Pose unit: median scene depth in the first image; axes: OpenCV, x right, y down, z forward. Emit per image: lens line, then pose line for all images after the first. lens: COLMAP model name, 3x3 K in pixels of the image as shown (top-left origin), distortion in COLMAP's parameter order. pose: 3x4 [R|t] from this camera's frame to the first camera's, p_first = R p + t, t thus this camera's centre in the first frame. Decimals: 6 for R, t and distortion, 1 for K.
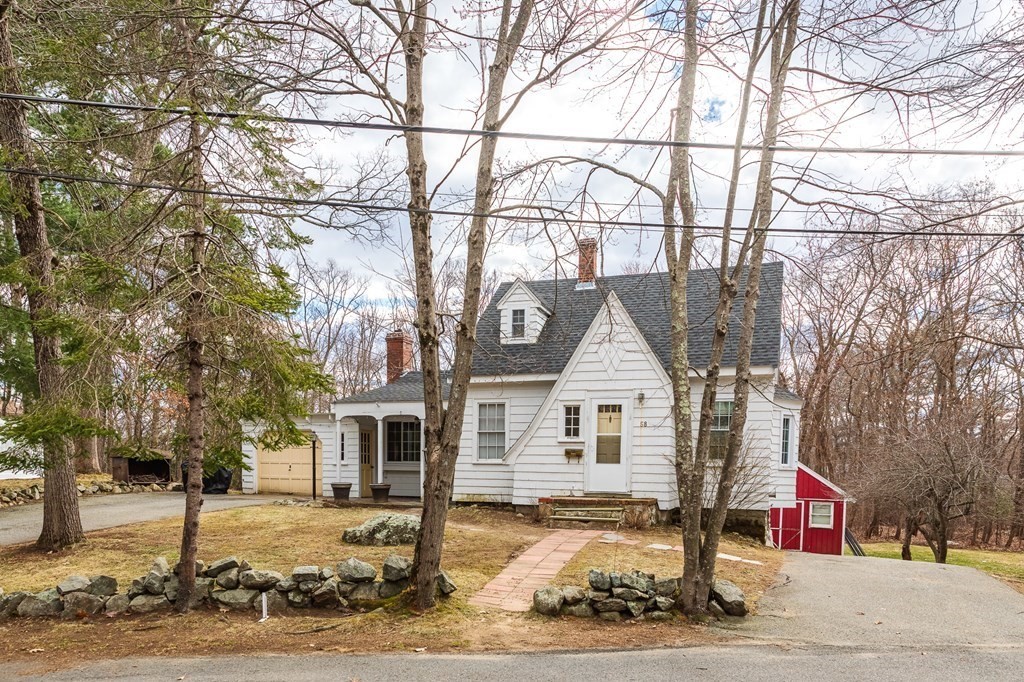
lens RADIAL K [[683.6, 0, 512.0], [0, 683.6, 341.0], [0, 0, 1]] dist [0.001363, 0.000084]
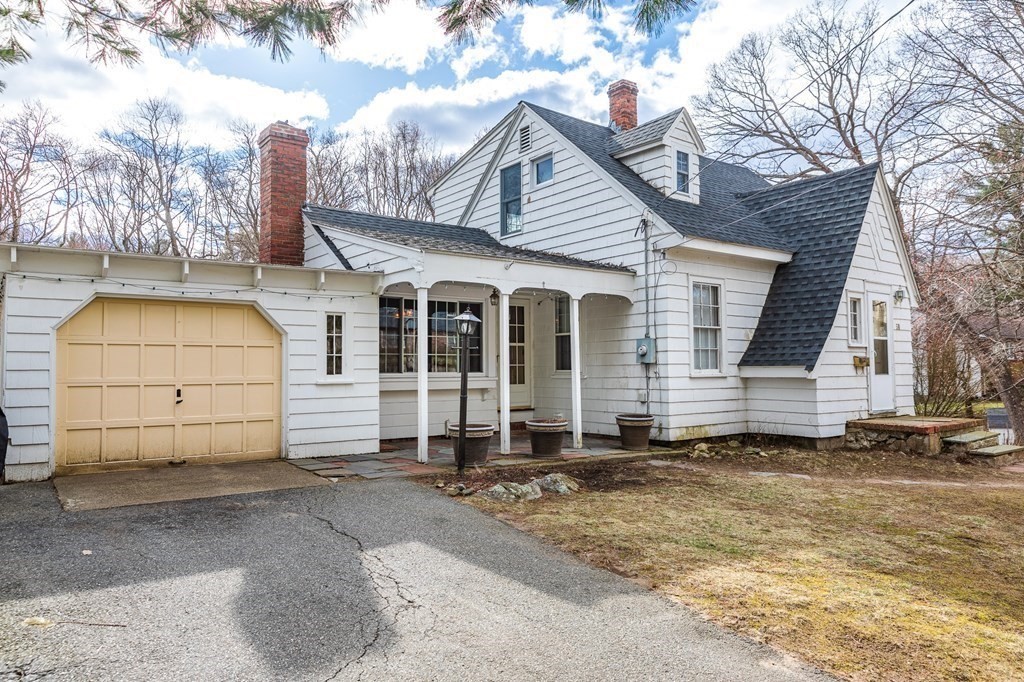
lens RADIAL K [[683.6, 0, 512.0], [0, 683.6, 341.0], [0, 0, 1]] dist [0.001363, 0.000084]
pose [[0.579780, 0.017187, 0.814592, -0.631645], [-0.140806, 0.986848, 0.079397, 0.114572], [-0.802514, -0.160732, 0.574575, 0.742010]]
